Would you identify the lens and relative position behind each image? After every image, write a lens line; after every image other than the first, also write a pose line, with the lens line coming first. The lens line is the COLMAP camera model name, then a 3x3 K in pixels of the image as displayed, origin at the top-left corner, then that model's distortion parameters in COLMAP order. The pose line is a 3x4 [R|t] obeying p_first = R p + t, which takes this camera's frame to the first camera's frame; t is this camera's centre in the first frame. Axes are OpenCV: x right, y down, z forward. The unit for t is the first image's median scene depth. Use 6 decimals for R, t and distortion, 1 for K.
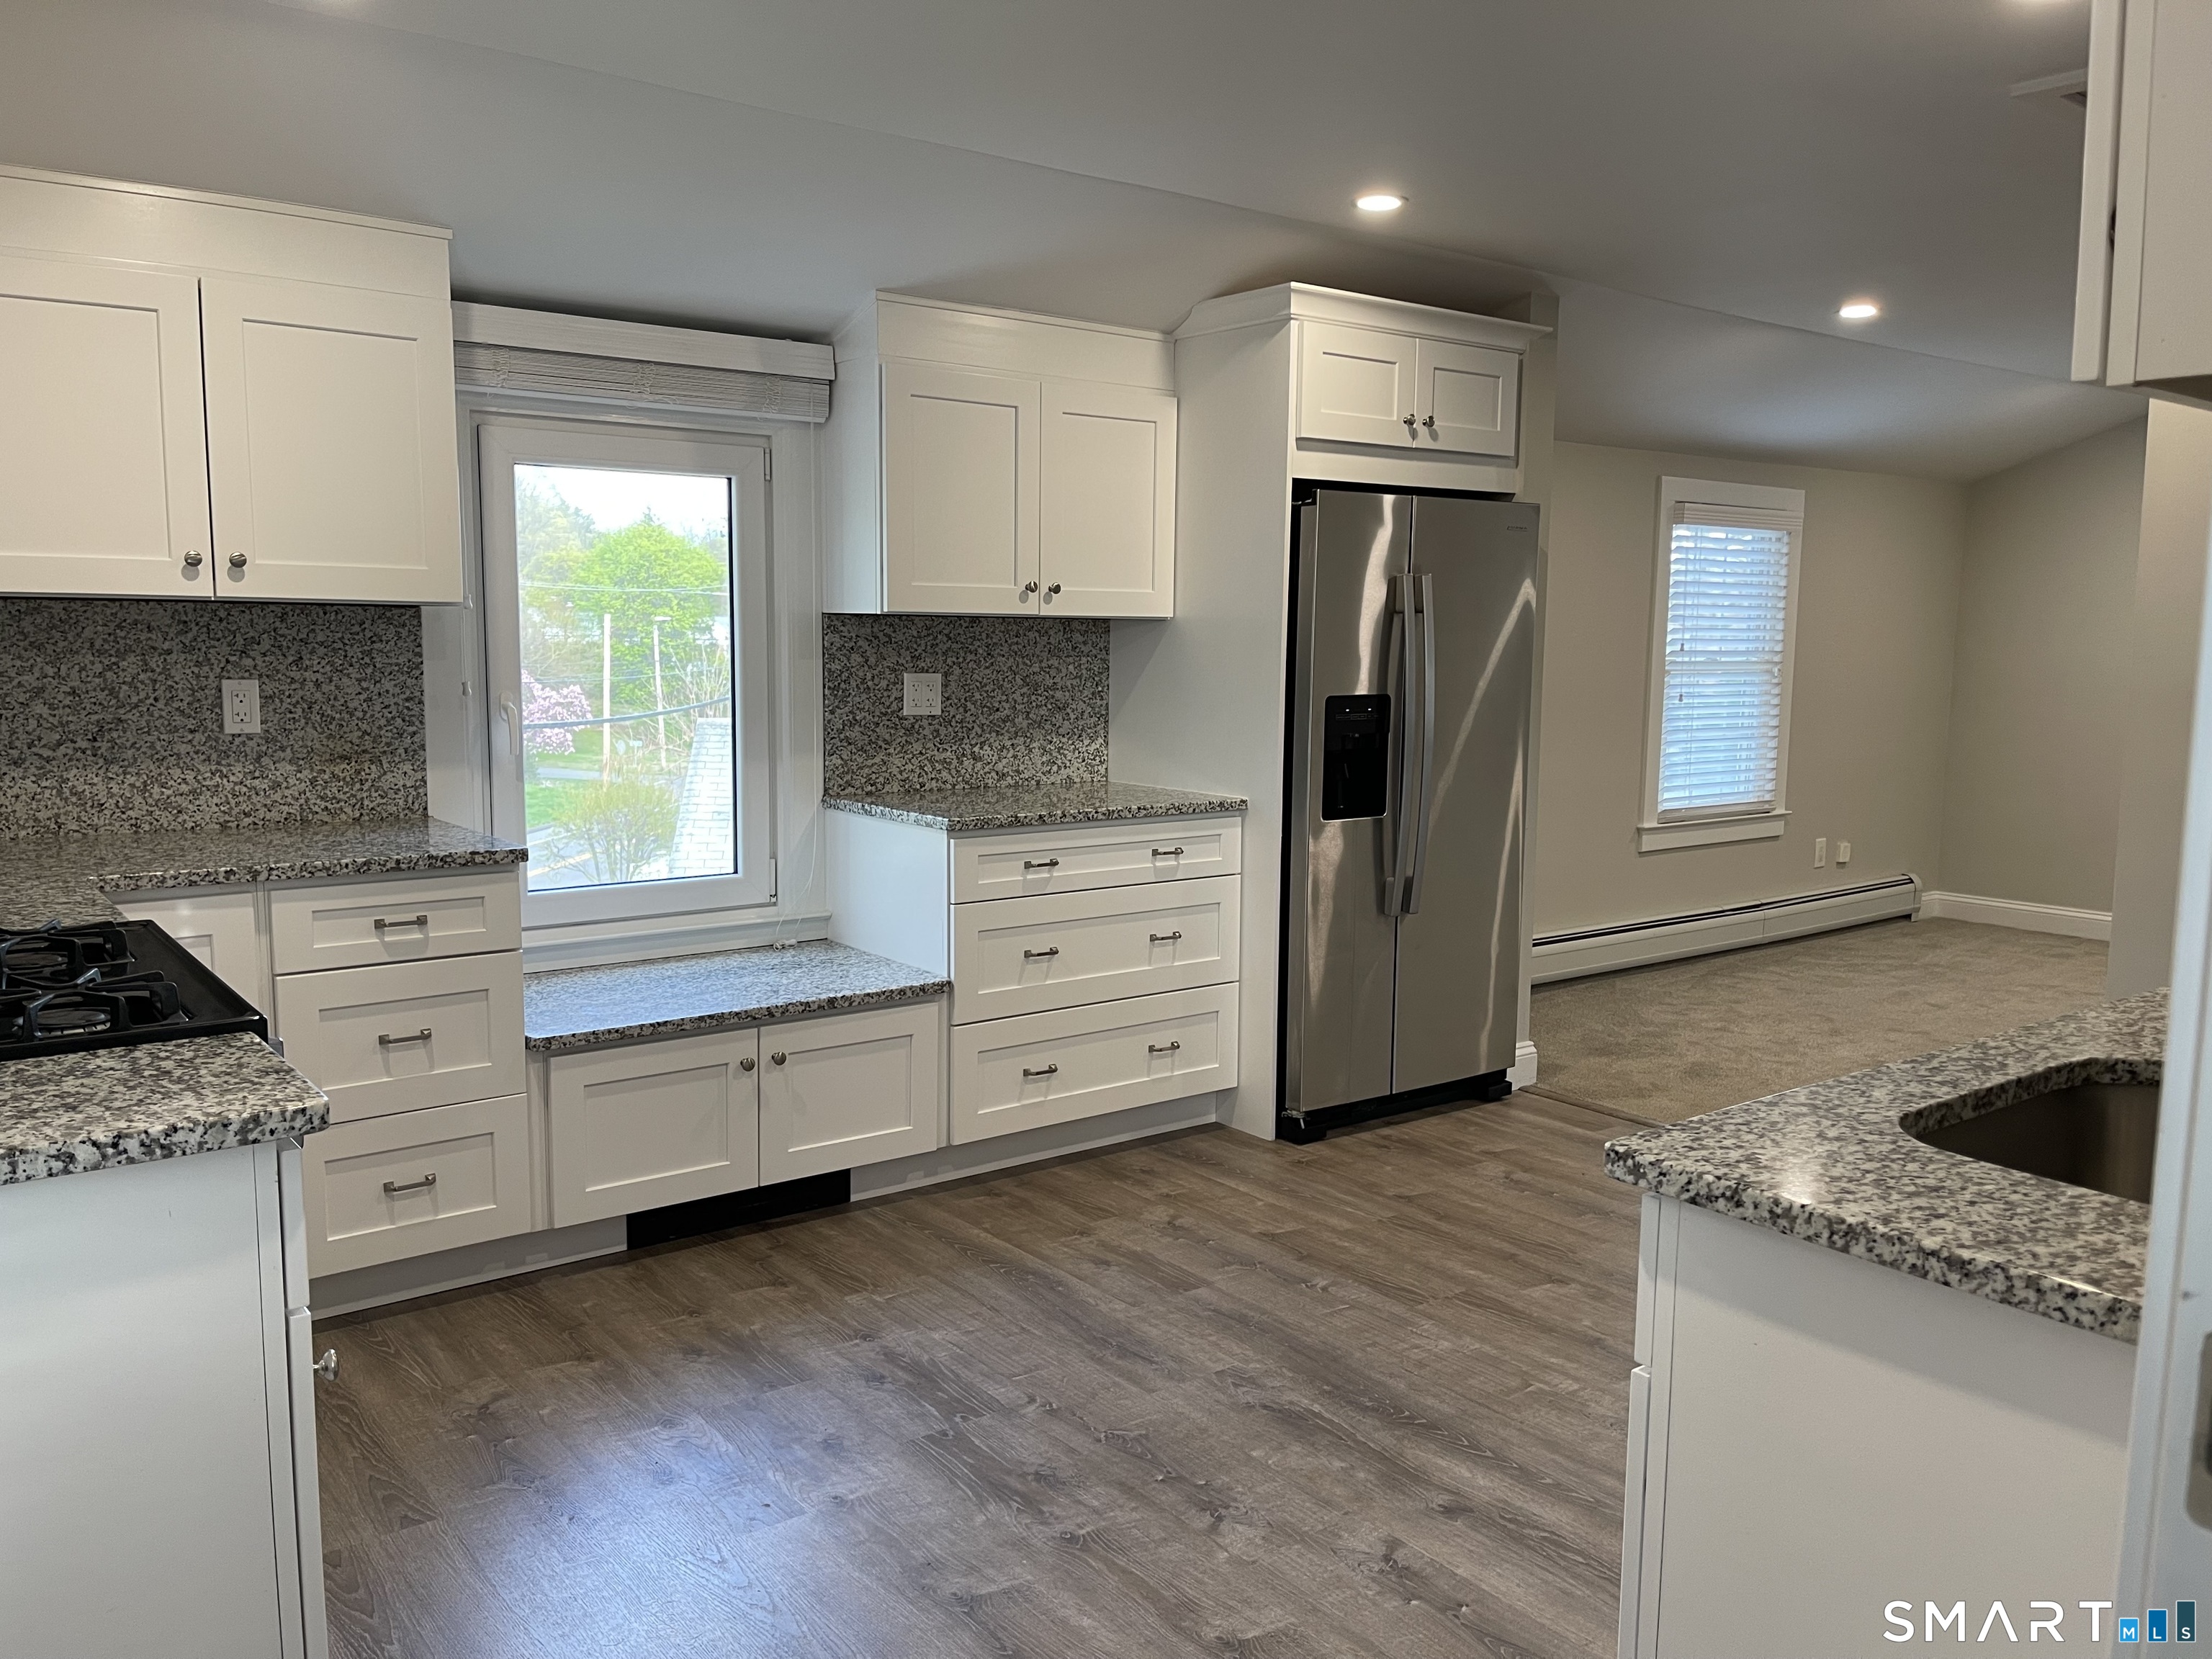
lens RADIAL K [[1684.4, 0, 1105.4], [0, 1684.4, 835.6], [0, 0, 1]] dist [0.071336, -0.086891]
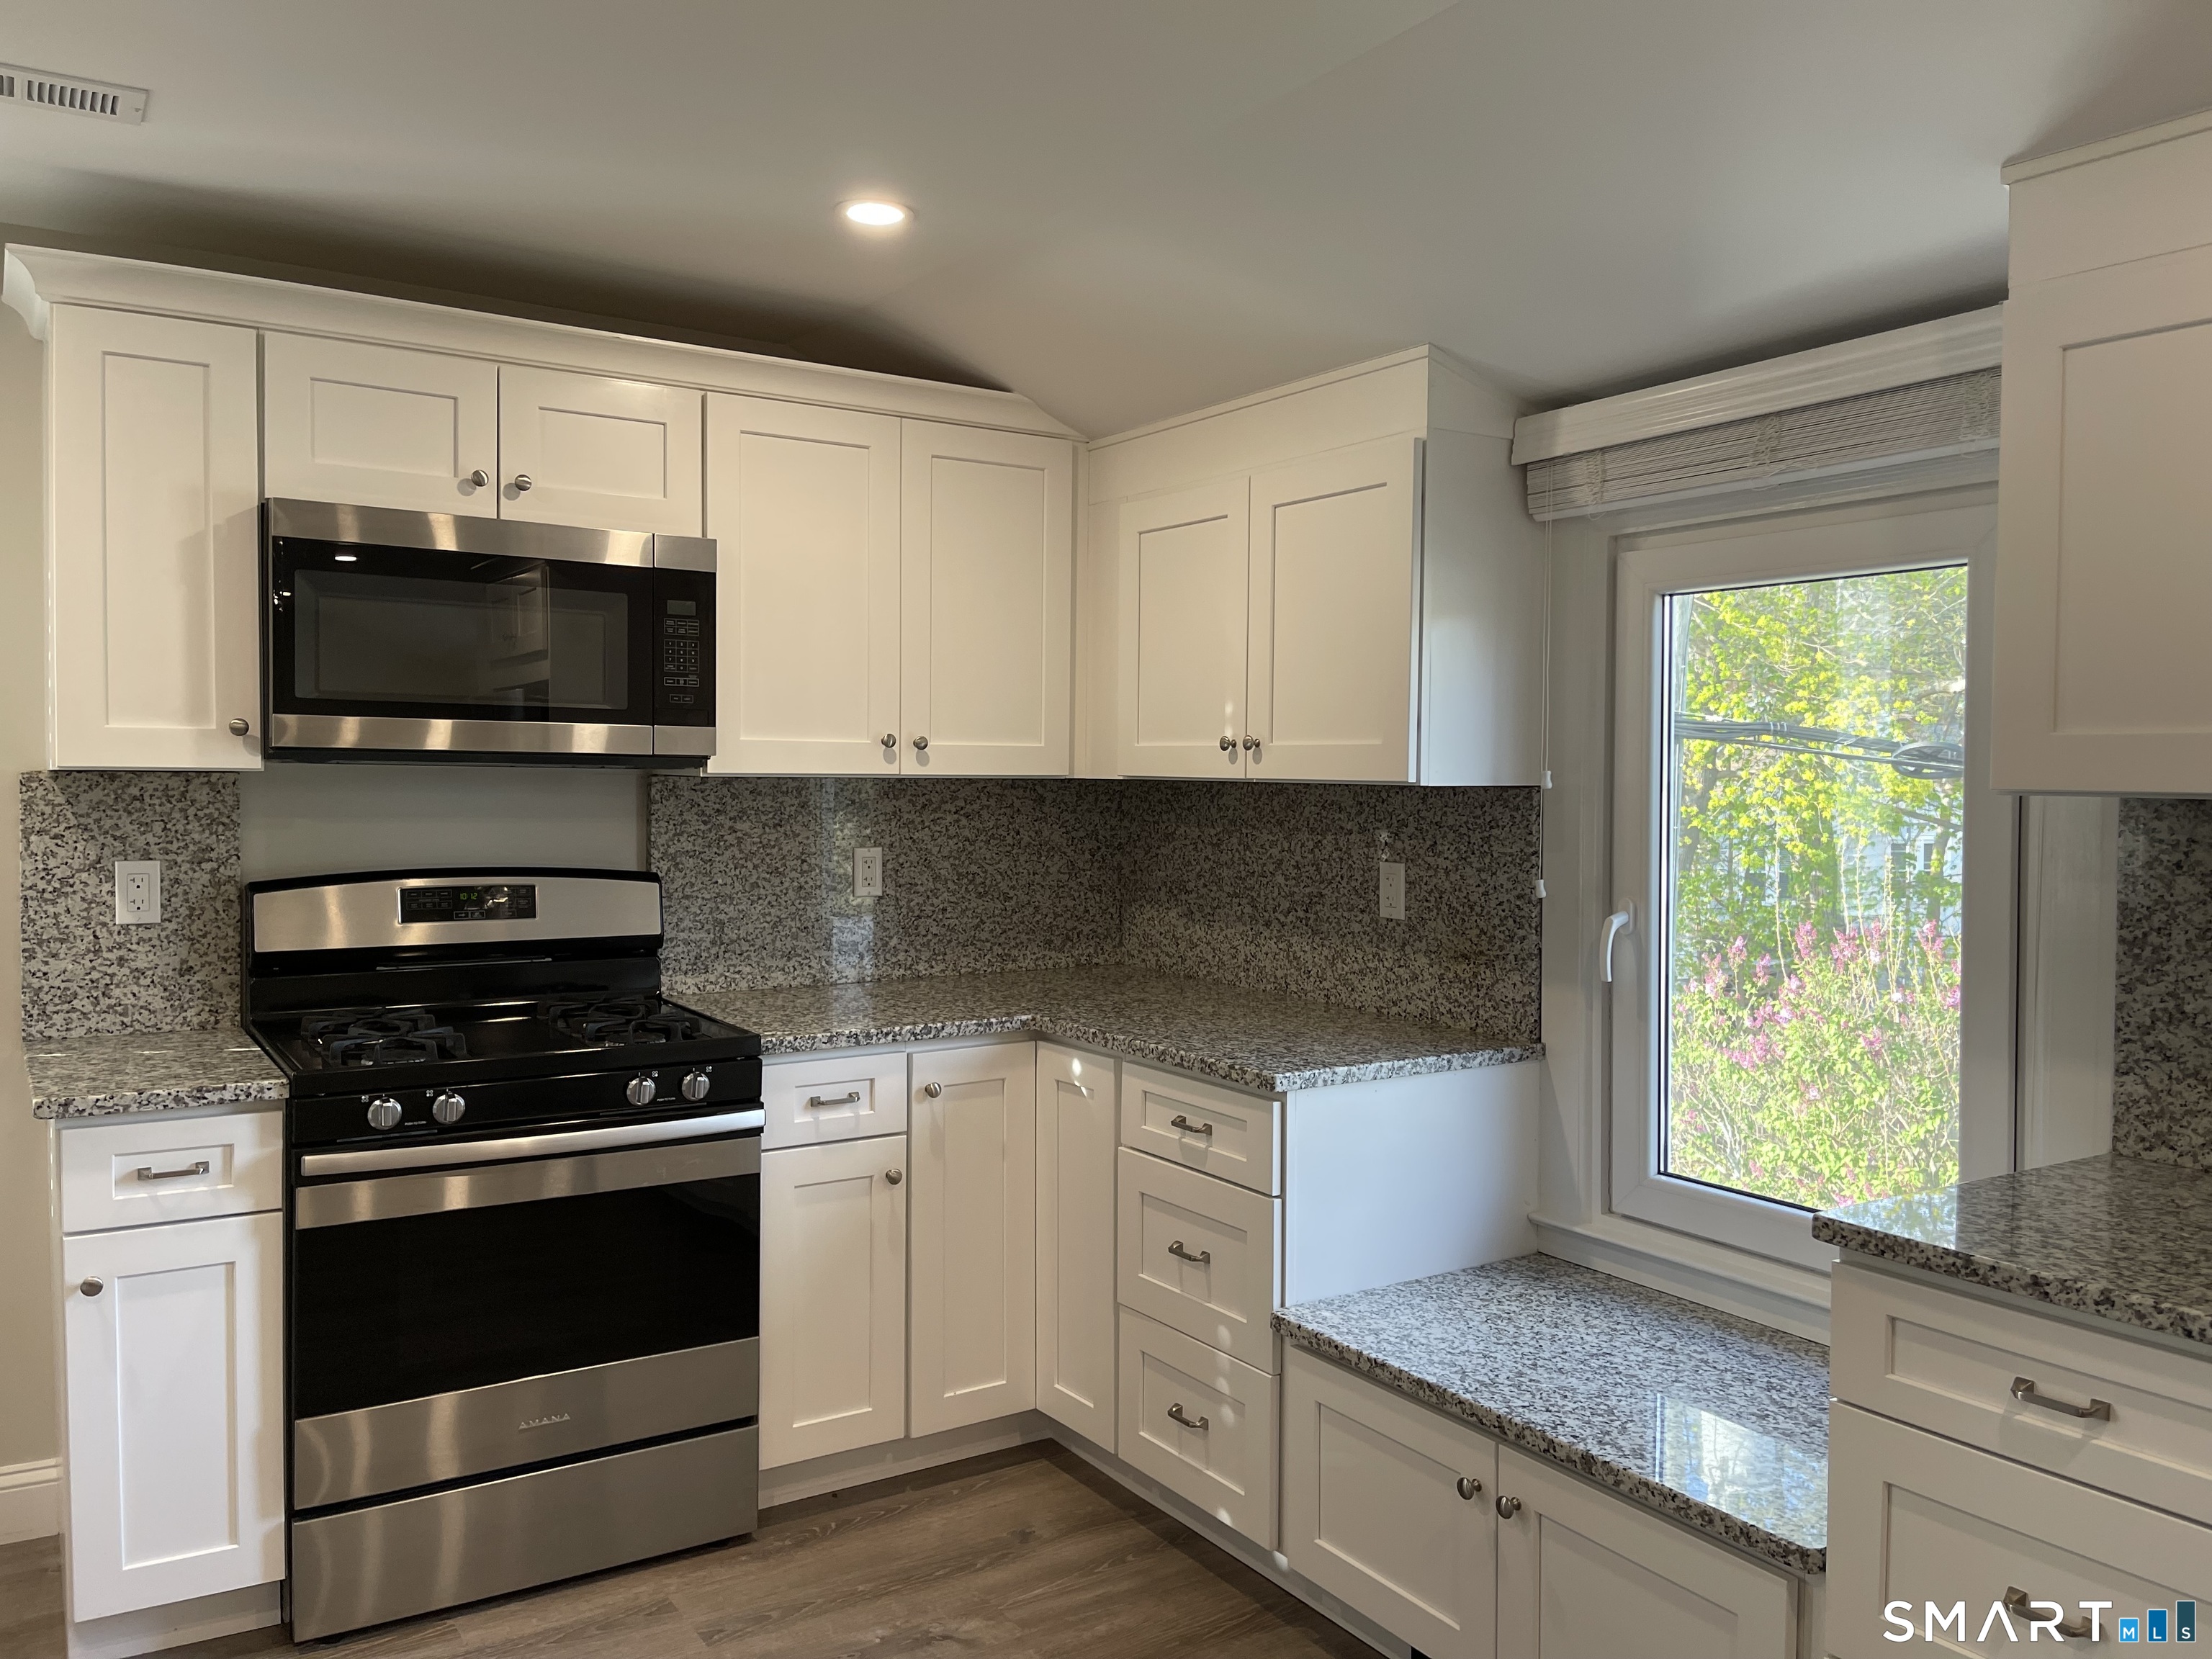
lens RADIAL K [[1684.4, 0, 1100.2], [0, 1684.4, 821.6], [0, 0, 1]] dist [0.071336, -0.086891]
pose [[-0.076720, 0.020033, -0.996851, 0.437457], [-0.131050, 0.990922, 0.029999, -0.116664], [0.988403, 0.132939, -0.073398, 0.869309]]
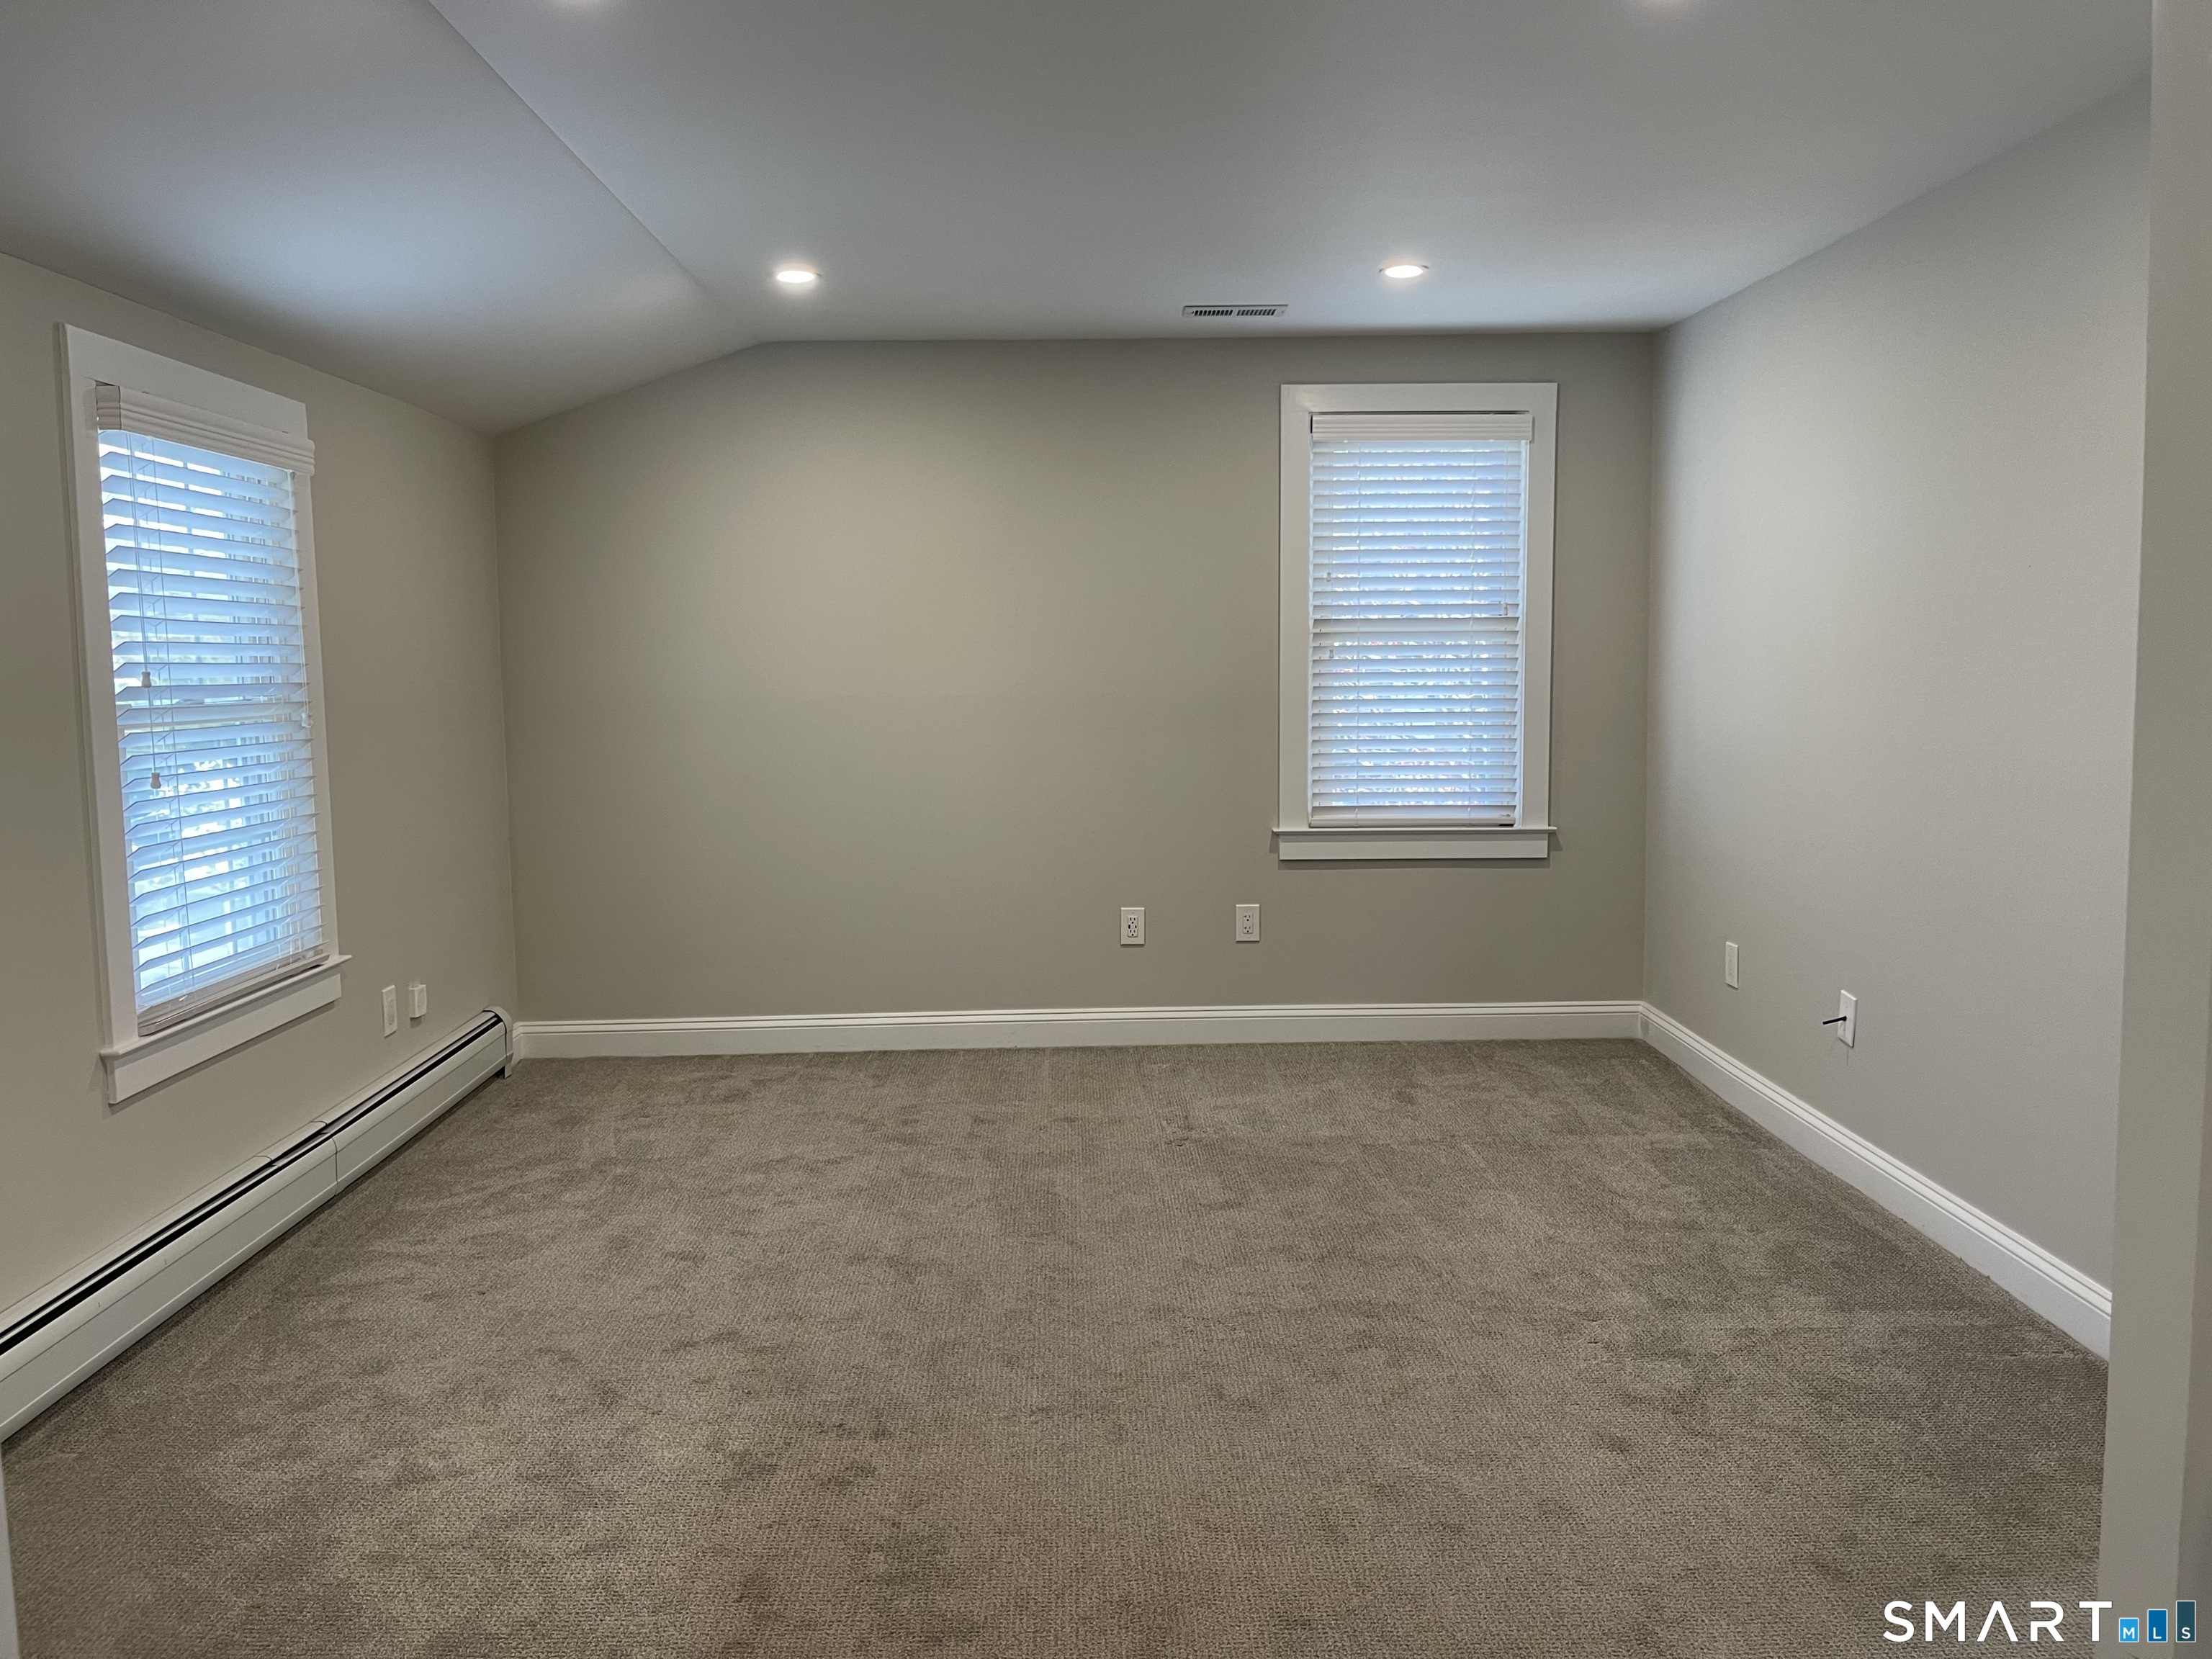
lens RADIAL K [[1684.4, 0, 1115.2], [0, 1684.4, 820.4], [0, 0, 1]] dist [0.071336, -0.086891]
pose [[0.580056, -0.096335, 0.808860, 0.171046], [0.114923, 0.992728, 0.035819, -0.099217], [-0.806429, 0.072179, 0.586909, 0.860119]]
